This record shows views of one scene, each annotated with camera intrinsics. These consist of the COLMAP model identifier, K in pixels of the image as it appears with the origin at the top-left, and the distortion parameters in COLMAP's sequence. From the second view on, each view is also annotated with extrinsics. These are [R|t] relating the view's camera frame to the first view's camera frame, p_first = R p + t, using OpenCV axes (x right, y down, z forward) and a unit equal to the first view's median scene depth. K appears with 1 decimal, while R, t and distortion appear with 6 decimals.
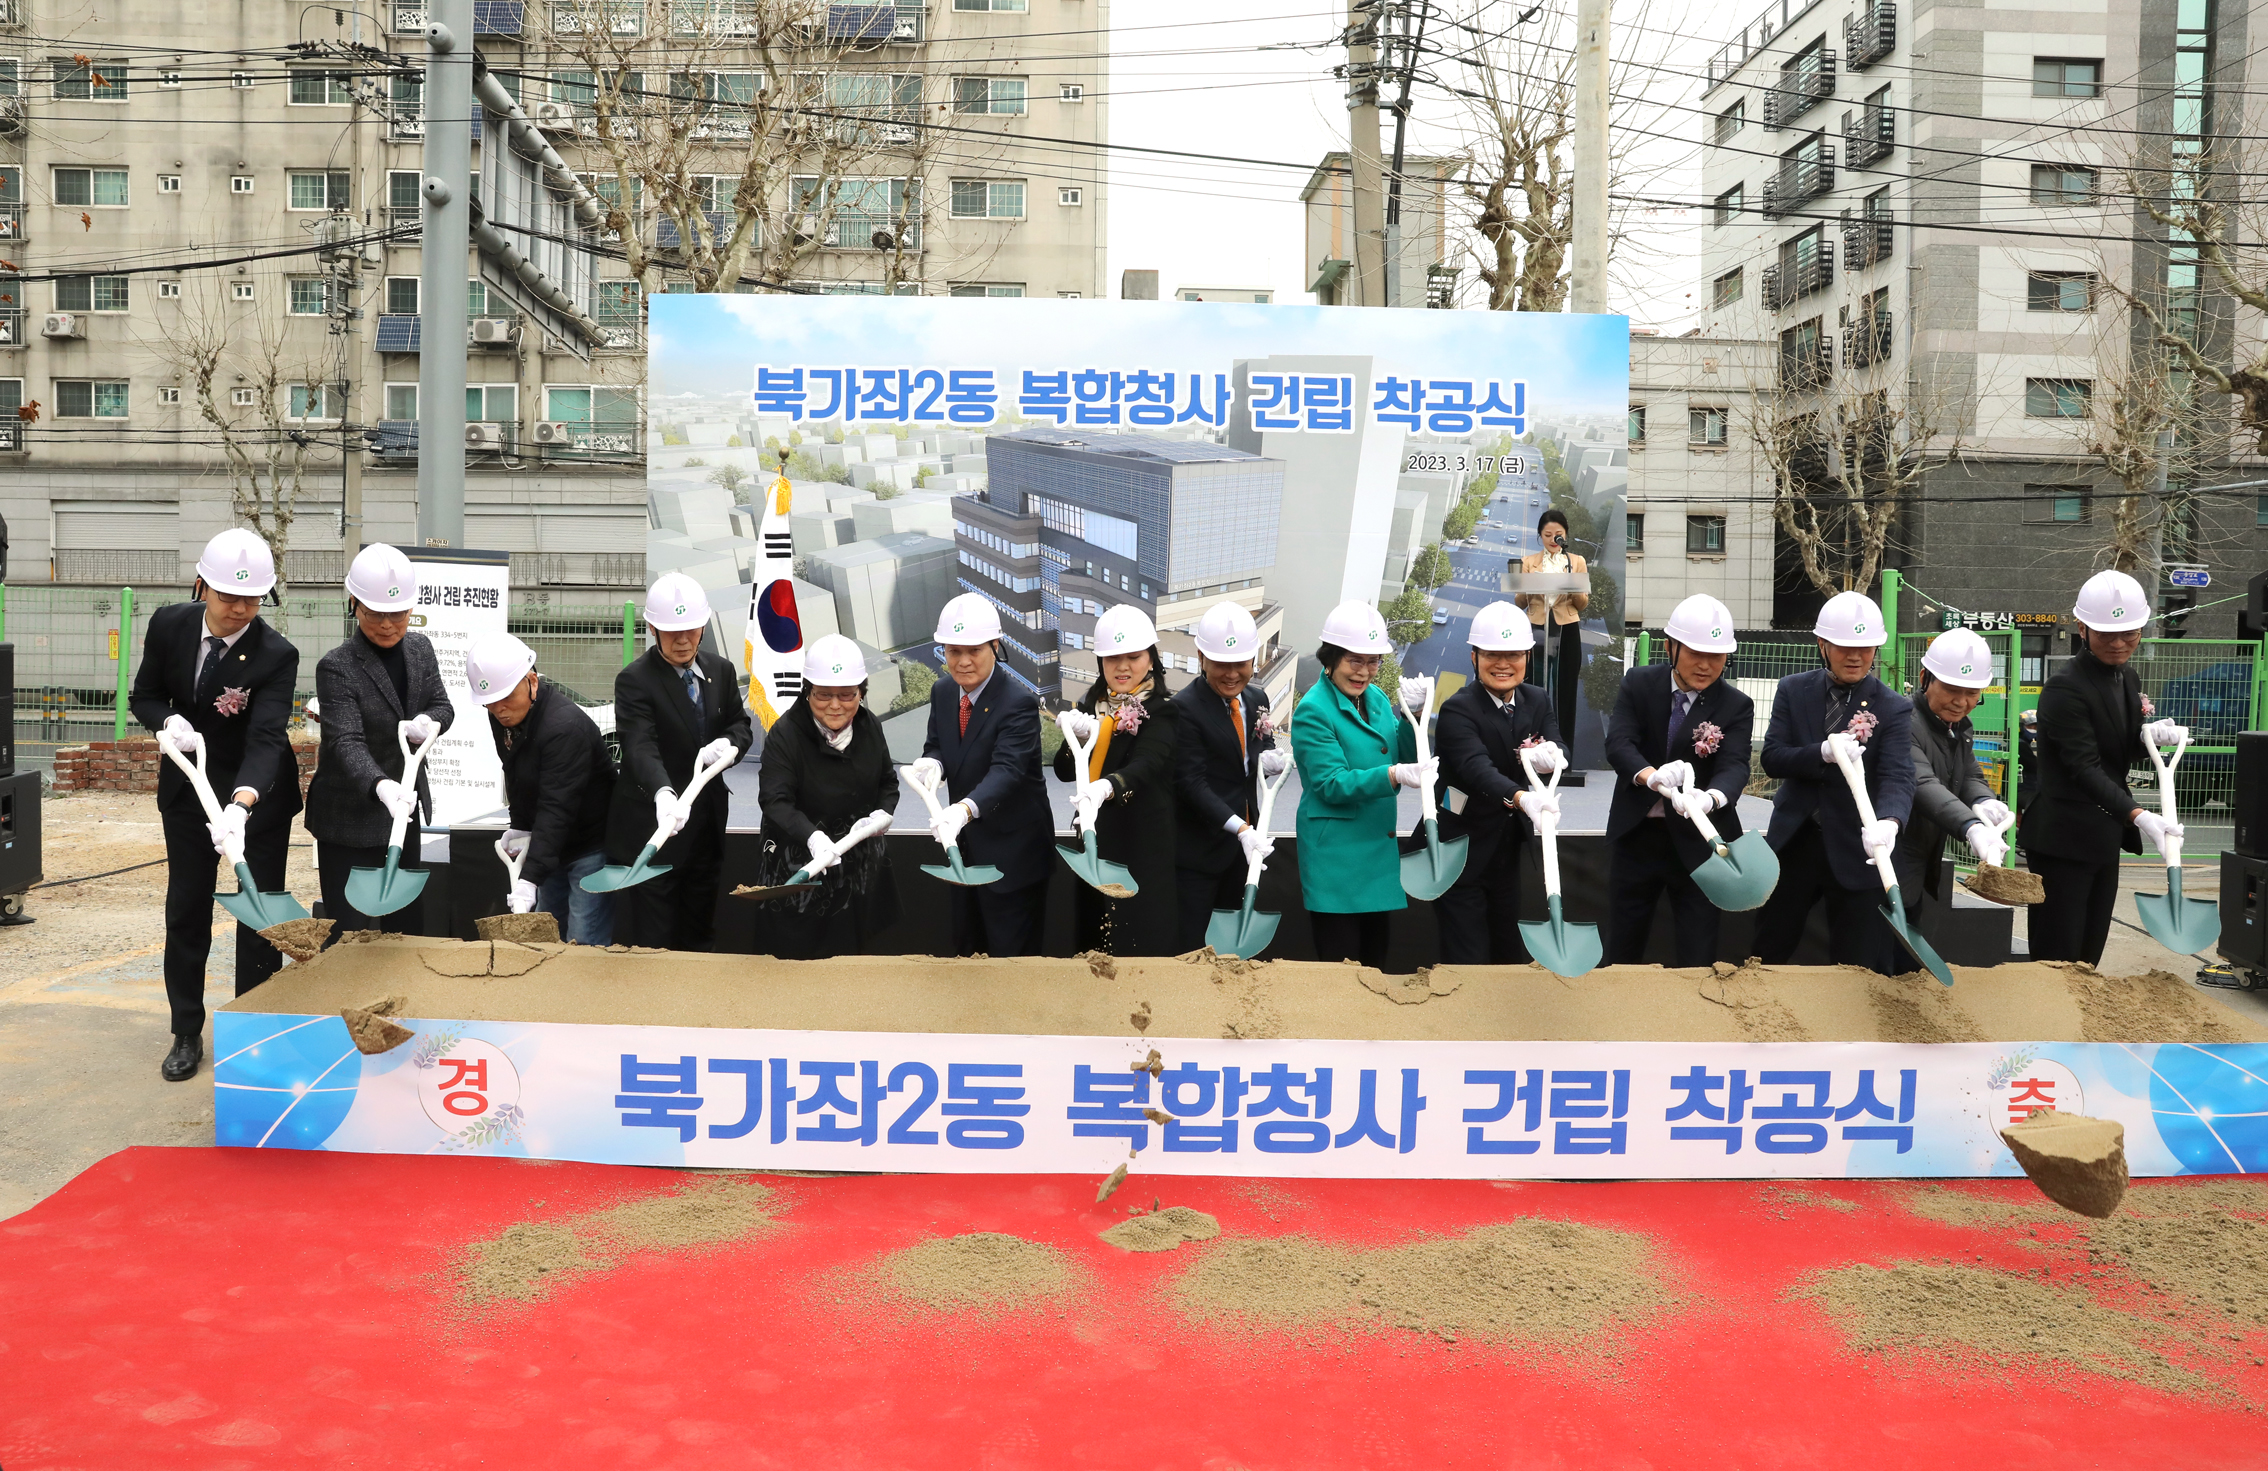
lens RADIAL K [[1581.2, 0, 1107.6], [0, 1581.2, 724.0], [0, 0, 1]] dist [-0.100600, 0.068785]
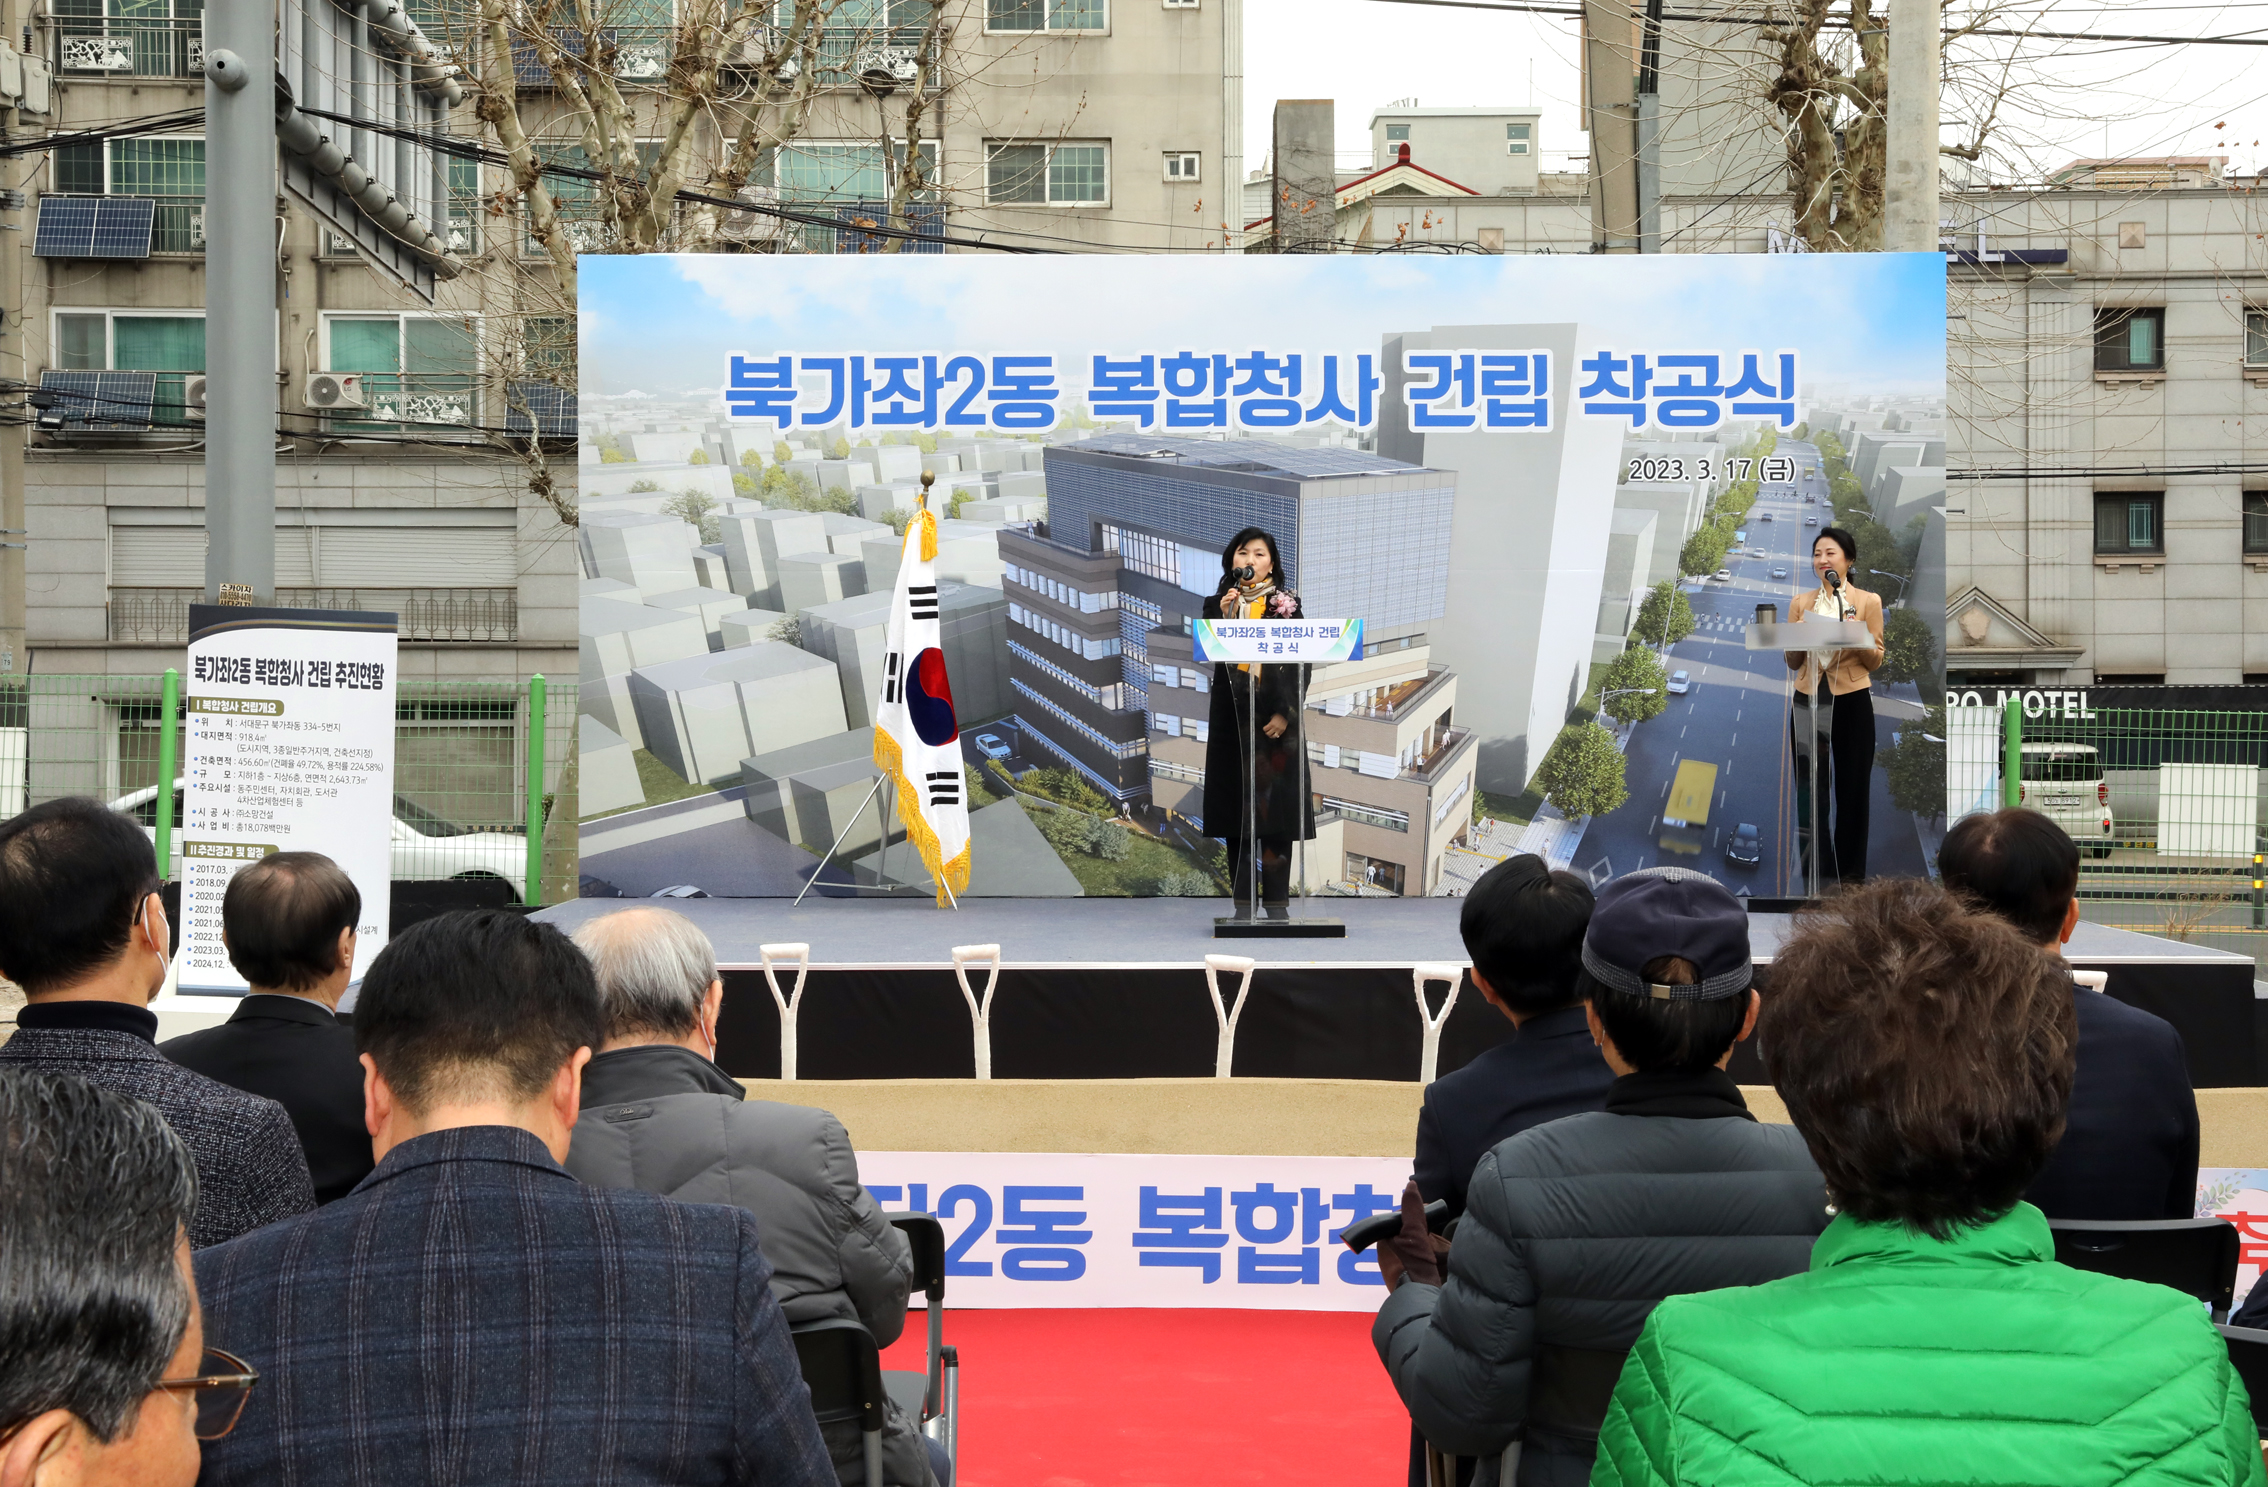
lens RADIAL K [[2728.0, 0, 1160.4], [0, 2728.0, 741.2], [0, 0, 1]] dist [0.058421, 0.000000]
pose [[0.999176, -0.013702, -0.038194, 0.023208], [0.011958, 0.998892, -0.045520, 0.012104], [0.038776, 0.045026, 0.998233, -0.254006]]
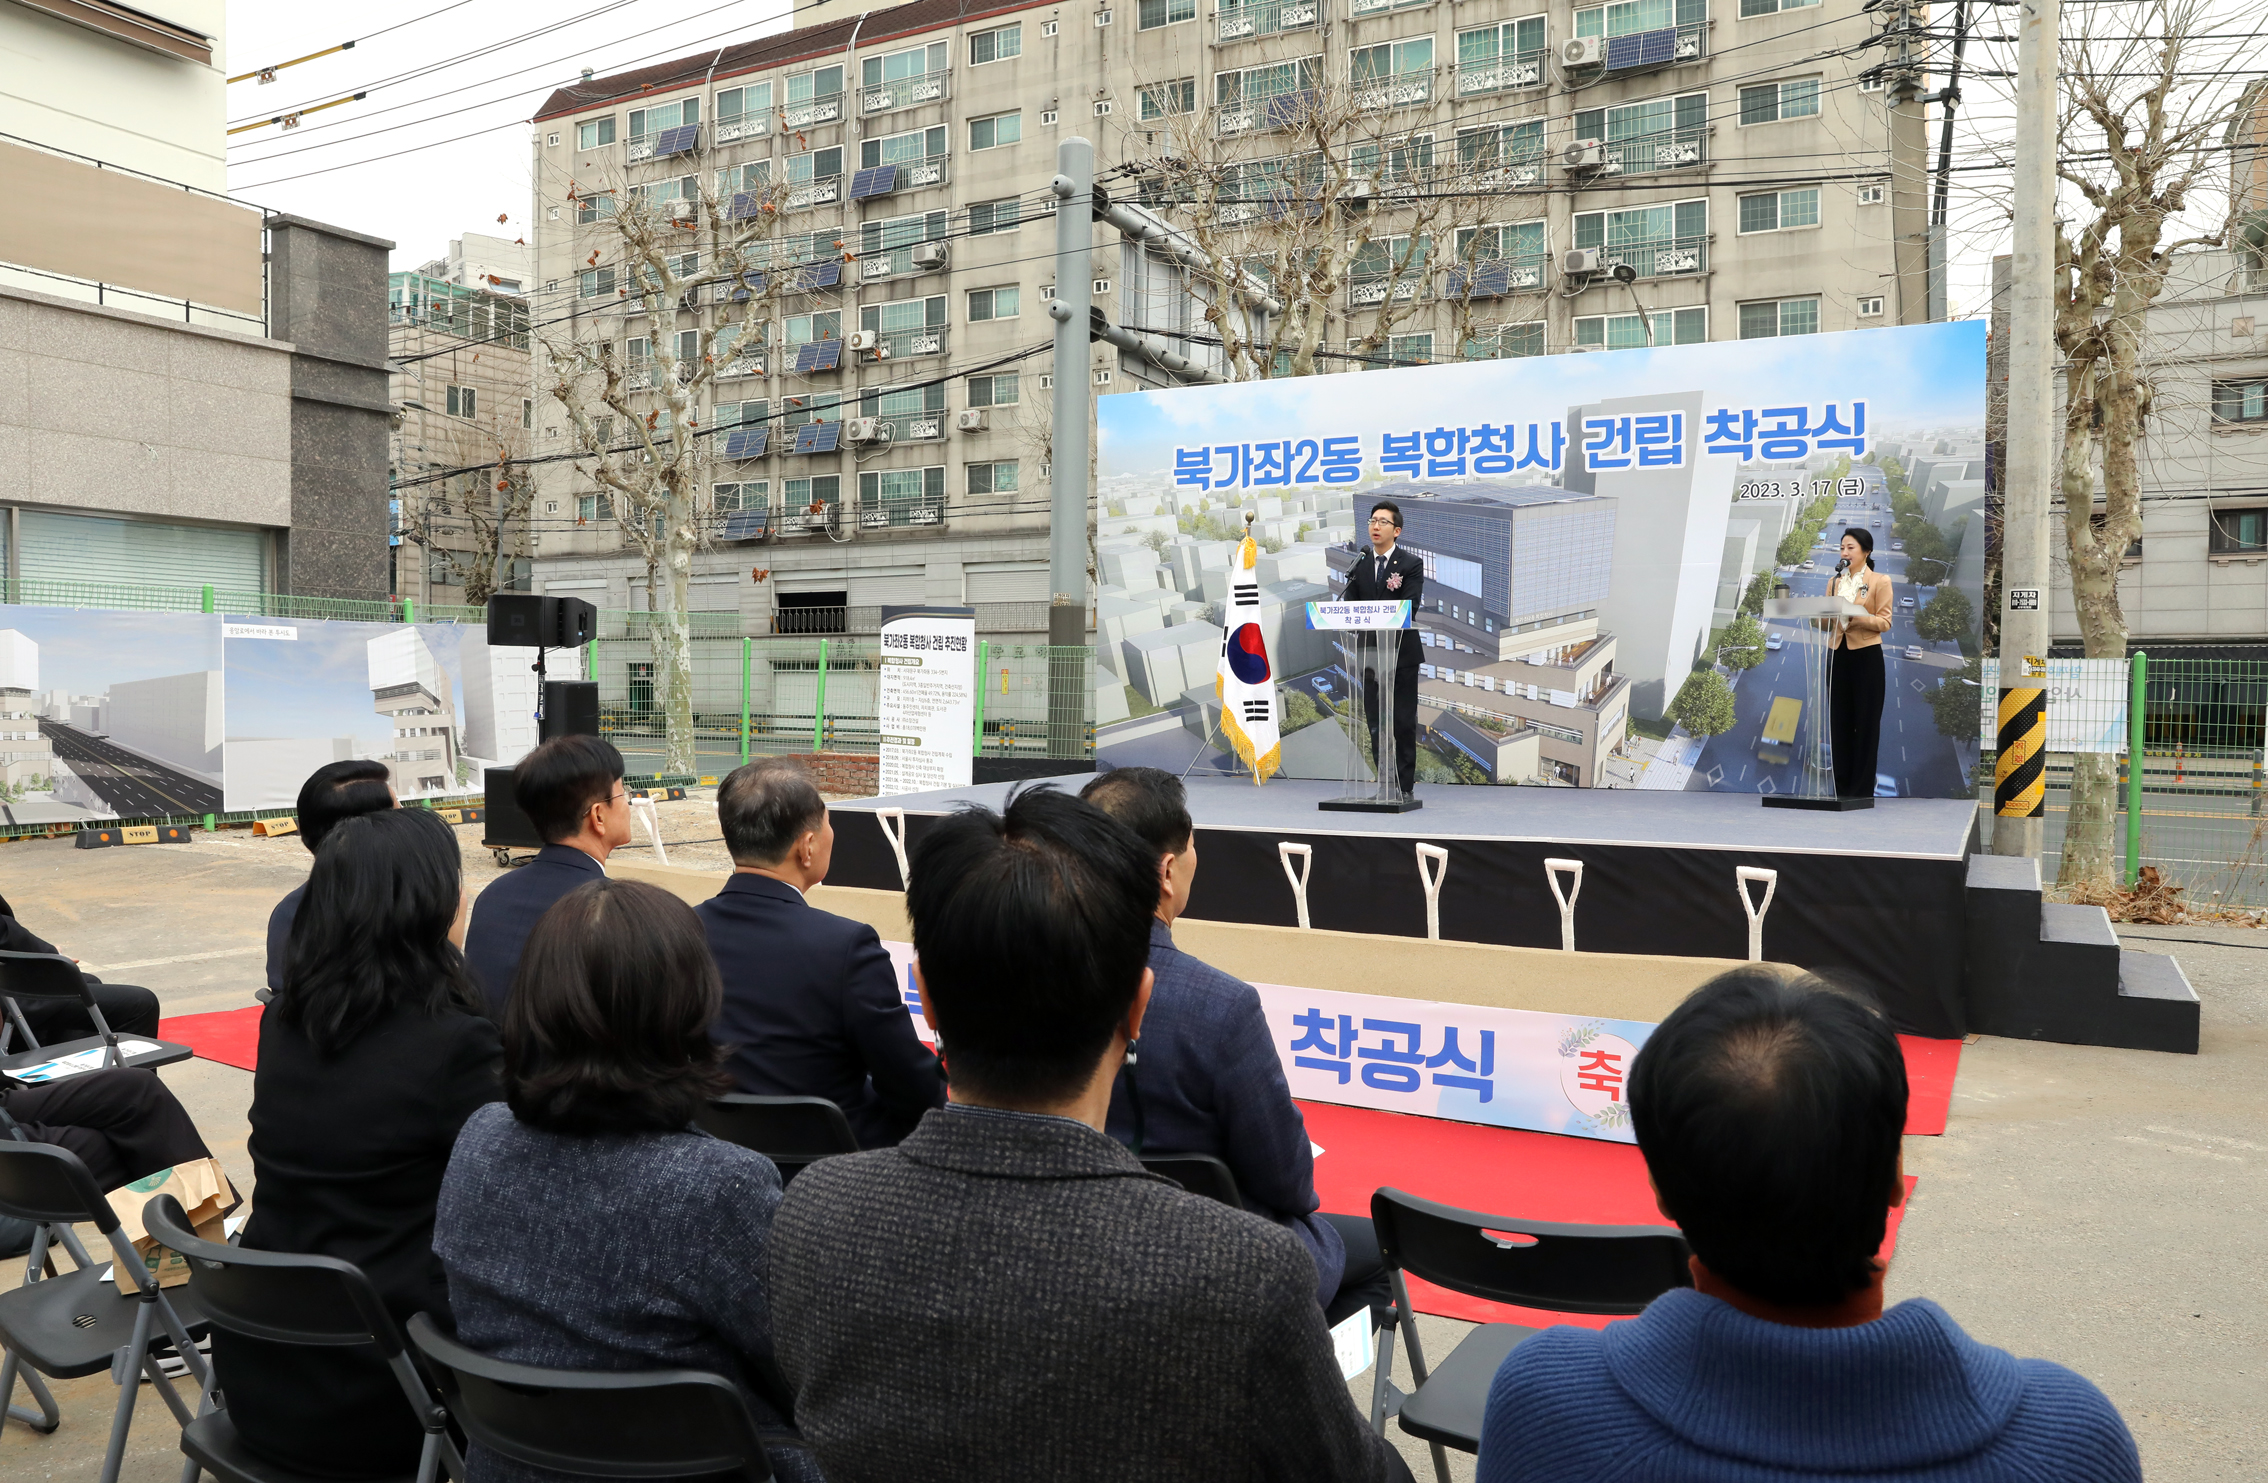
lens RADIAL K [[1603.3, 0, 1196.6], [0, 1603.3, 731.0], [0, 0, 1]] dist [-0.056934, 0.024451]
pose [[0.874918, 0.004647, -0.484248, 0.385983], [-0.013109, 0.999815, -0.014091, 0.007768], [0.484093, 0.018677, 0.874817, -0.069426]]
